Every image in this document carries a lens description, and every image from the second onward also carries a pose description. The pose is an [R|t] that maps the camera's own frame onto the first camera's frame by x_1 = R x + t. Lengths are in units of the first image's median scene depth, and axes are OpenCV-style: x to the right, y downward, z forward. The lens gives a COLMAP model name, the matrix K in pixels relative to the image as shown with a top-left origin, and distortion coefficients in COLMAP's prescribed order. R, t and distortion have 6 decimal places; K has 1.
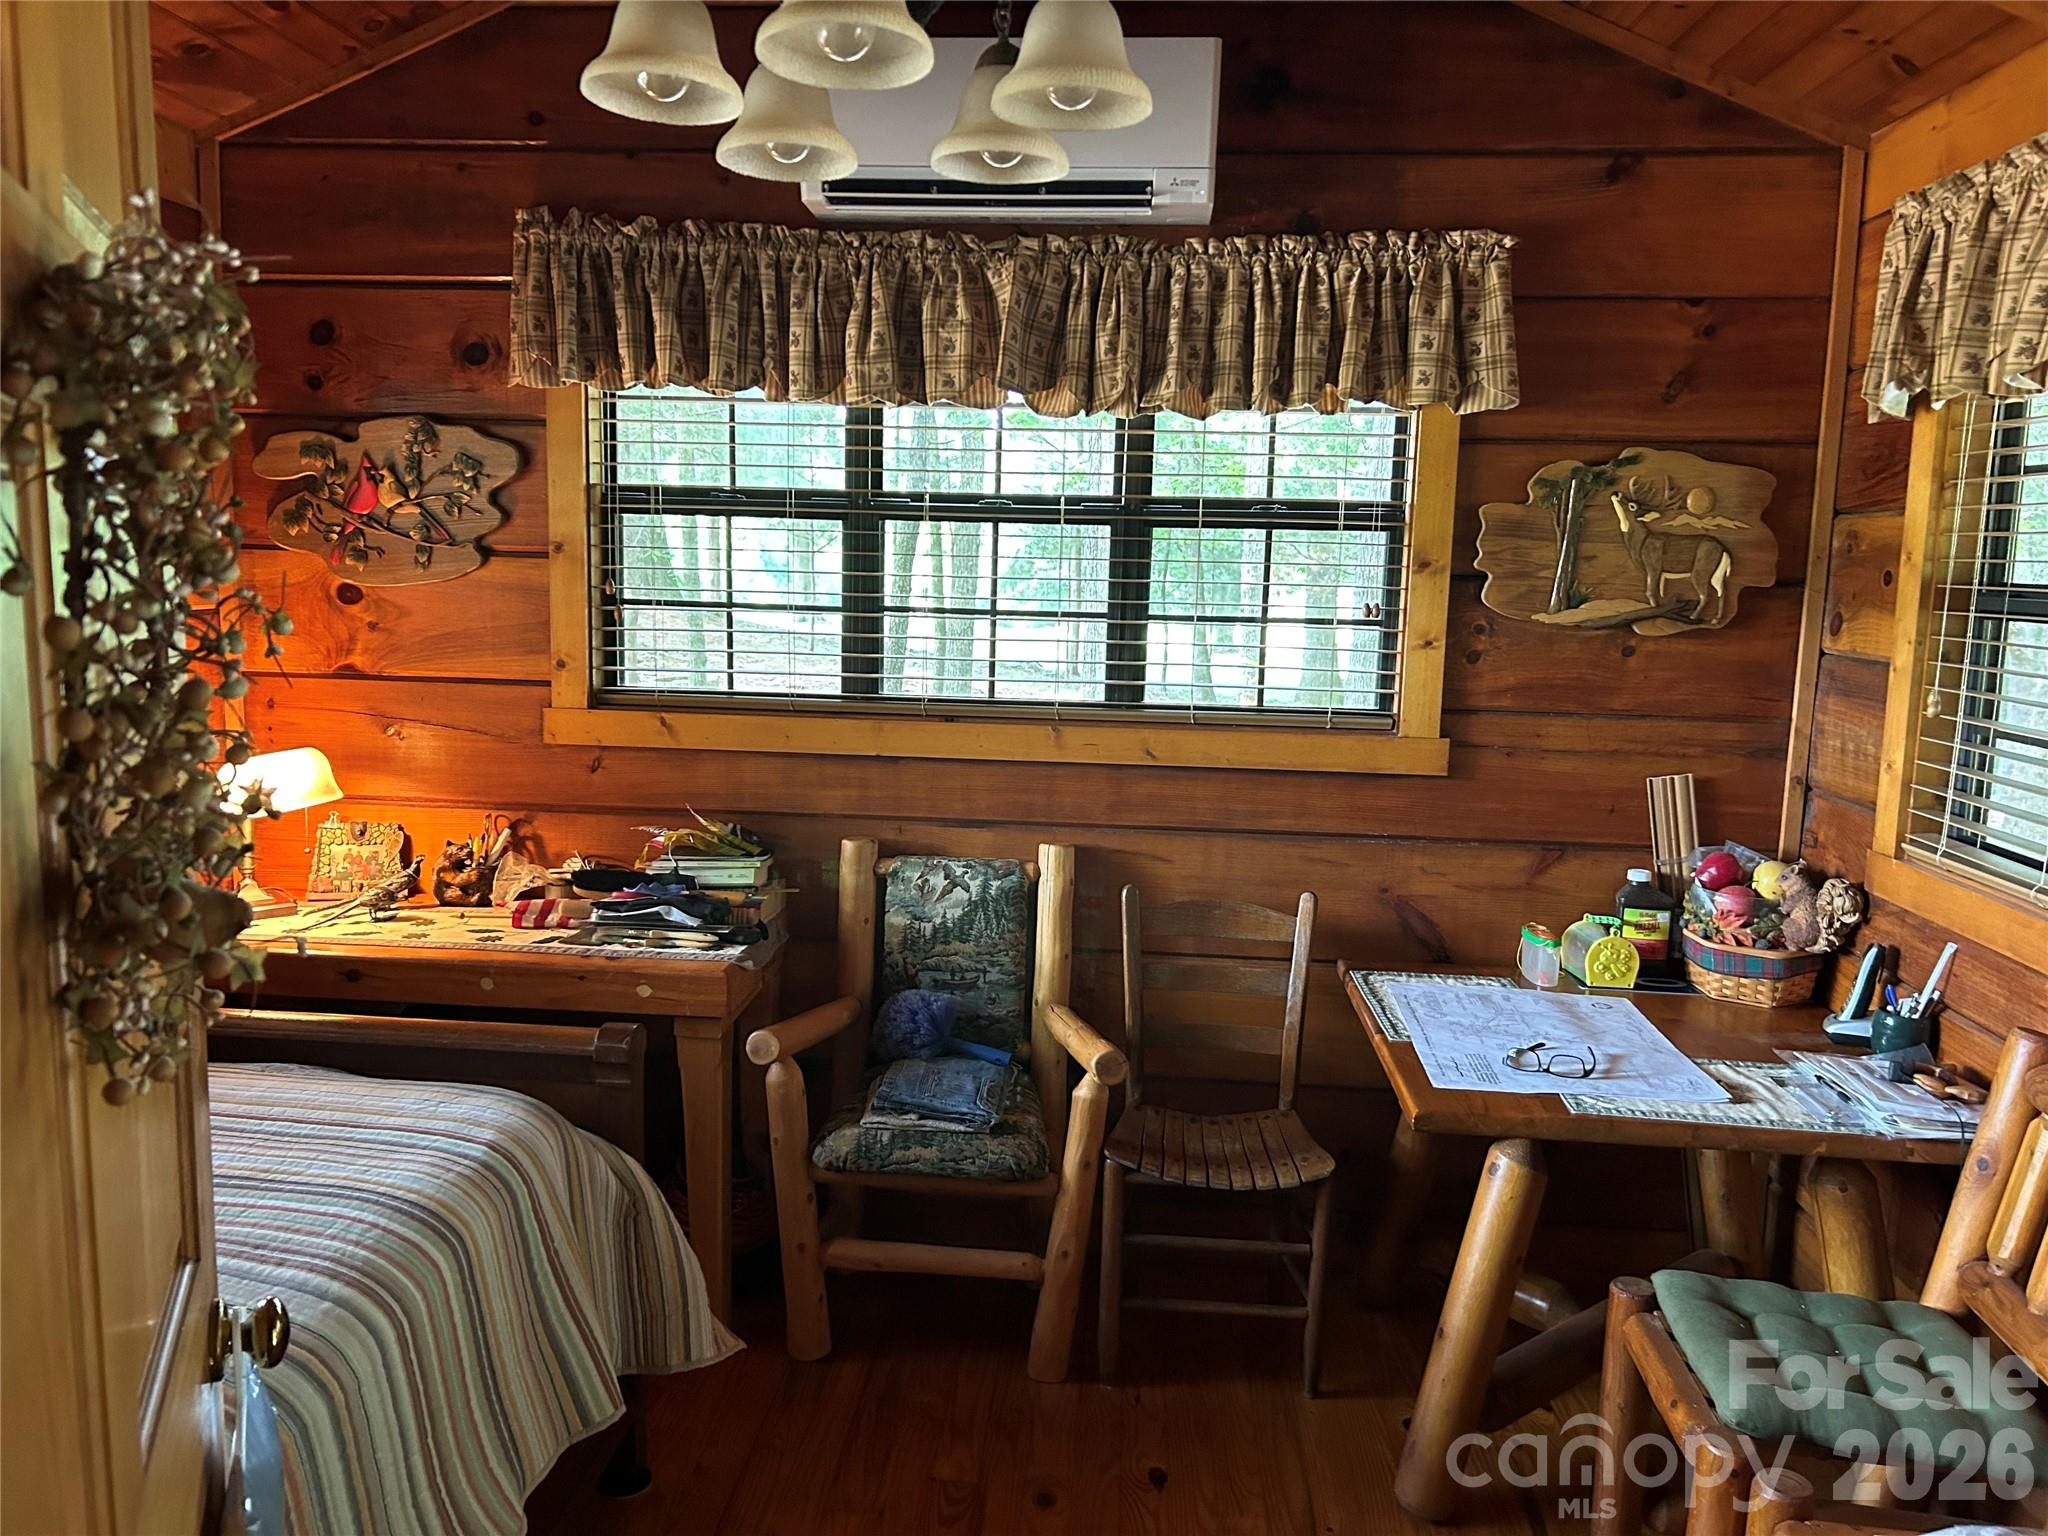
lens RADIAL K [[1476.2, 0, 1056.5], [0, 1476.2, 780.7], [0, 0, 1]] dist [0.038891, -0.060165]
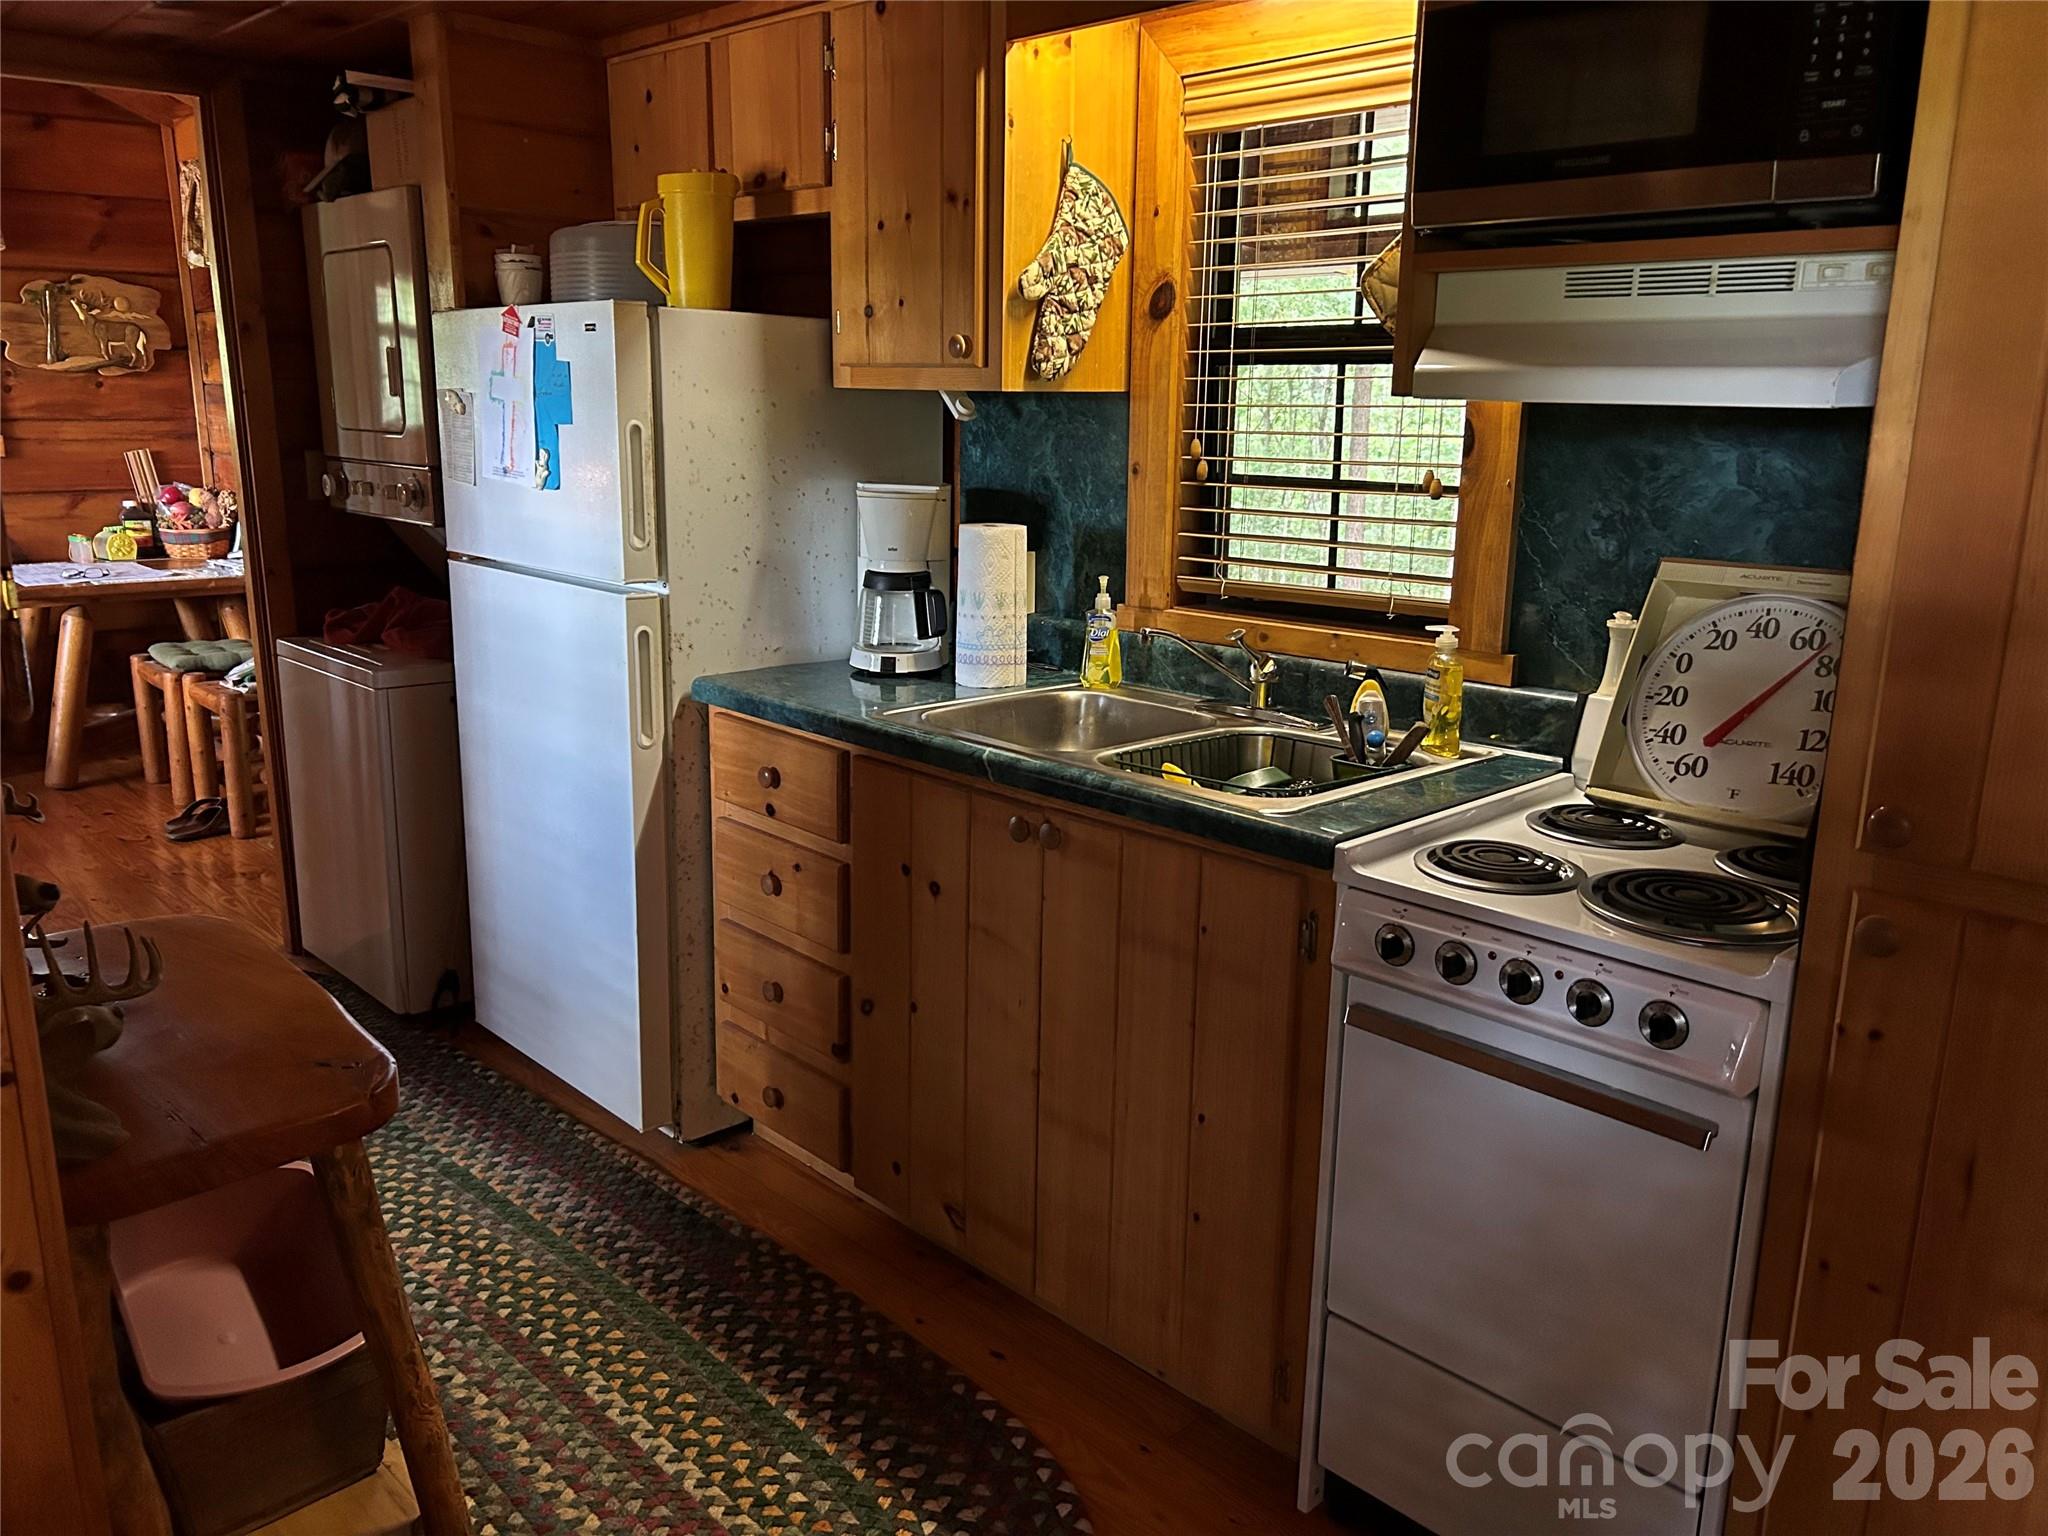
lens RADIAL K [[1552.2, 0, 1024.0], [0, 1552.2, 768.0], [0, 0, 1]] dist [0.061482, -0.060411]
pose [[0.676119, -0.191372, 0.711505, -0.349261], [0.107995, 0.980990, 0.161231, 0.200845], [-0.728835, -0.032172, 0.683933, -1.282099]]
